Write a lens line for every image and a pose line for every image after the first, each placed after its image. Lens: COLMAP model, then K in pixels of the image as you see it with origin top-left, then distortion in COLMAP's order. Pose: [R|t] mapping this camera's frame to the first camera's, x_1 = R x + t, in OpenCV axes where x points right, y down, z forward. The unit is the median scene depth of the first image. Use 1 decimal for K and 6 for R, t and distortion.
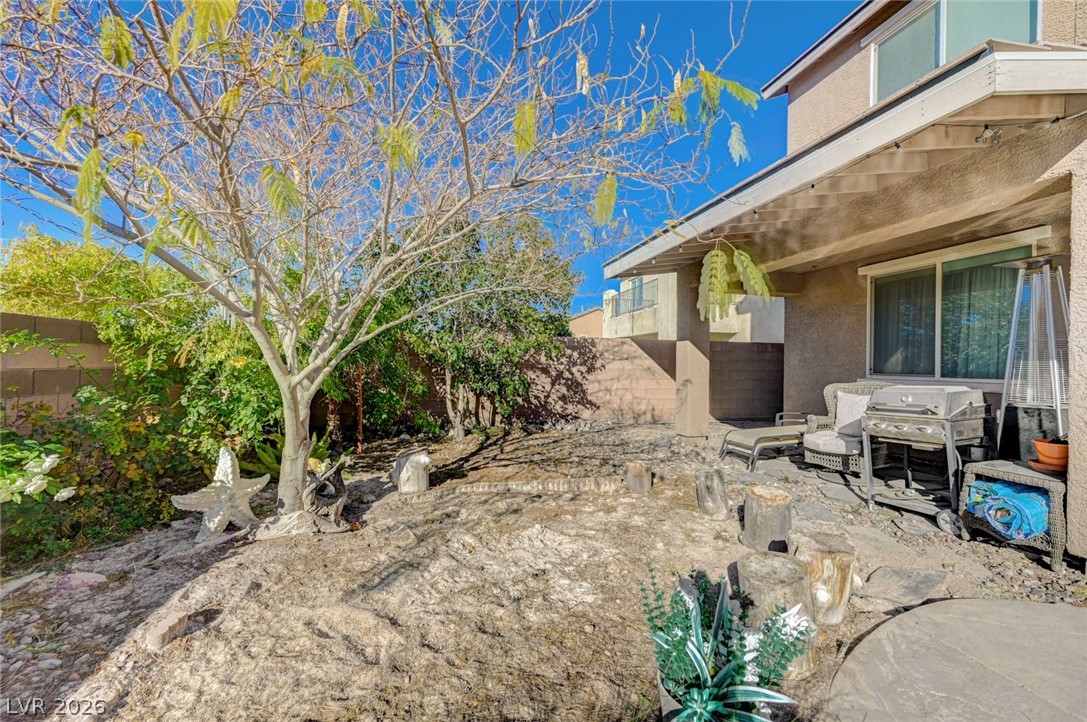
lens RADIAL K [[429.3, 0, 538.9], [0, 429.3, 369.5], [0, 0, 1]] dist [0.004921, 0.000069]
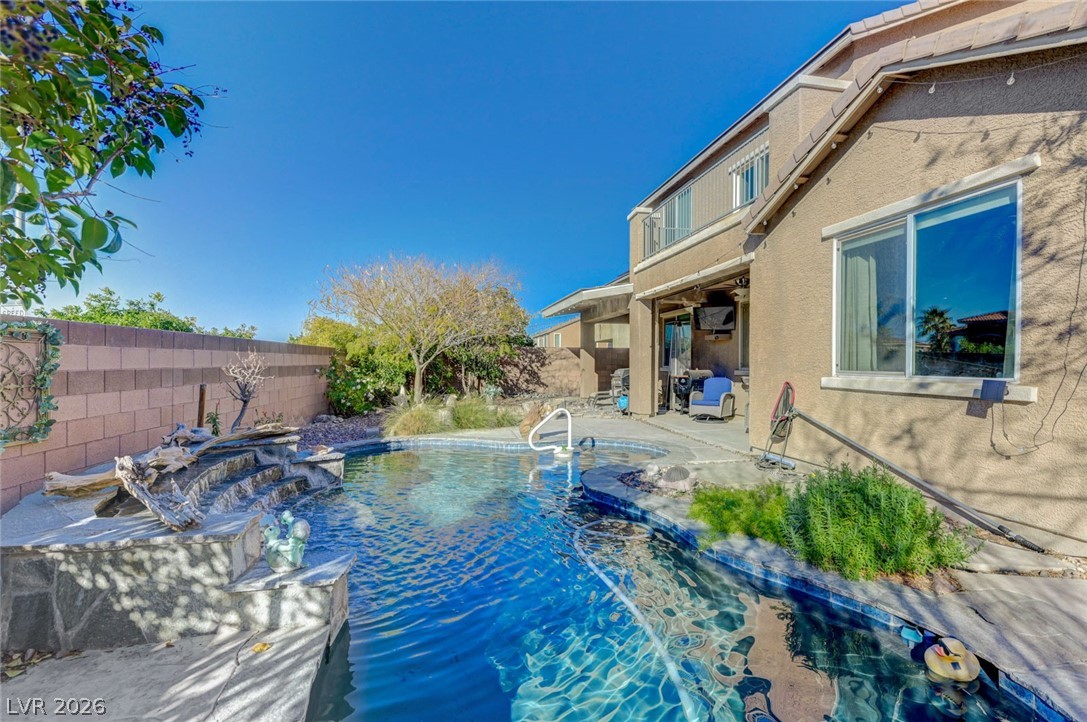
lens RADIAL K [[482.7, 0, 540.3], [0, 482.7, 362.0], [0, 0, 1]] dist [0.002438, -0.000032]
pose [[0.998023, -0.004158, -0.062712, 0.243614], [0.003348, 0.999910, -0.013012, 0.014218], [0.062761, 0.012777, 0.997947, -1.031014]]
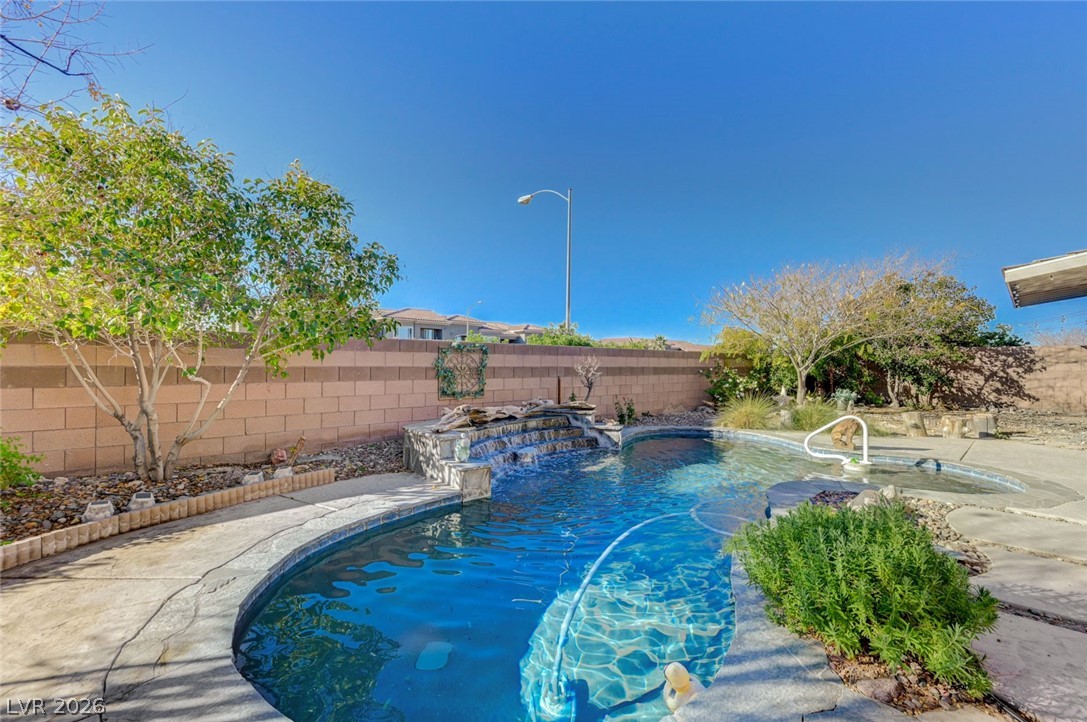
lens RADIAL K [[429.3, 0, 563.8], [0, 429.3, 365.0], [0, 0, 1]] dist [0.004921, 0.000069]
pose [[0.506592, -0.001367, -0.862185, 0.556577], [-0.014829, 0.999837, -0.010298, 0.018582], [0.862059, 0.018002, 0.506489, -0.924429]]
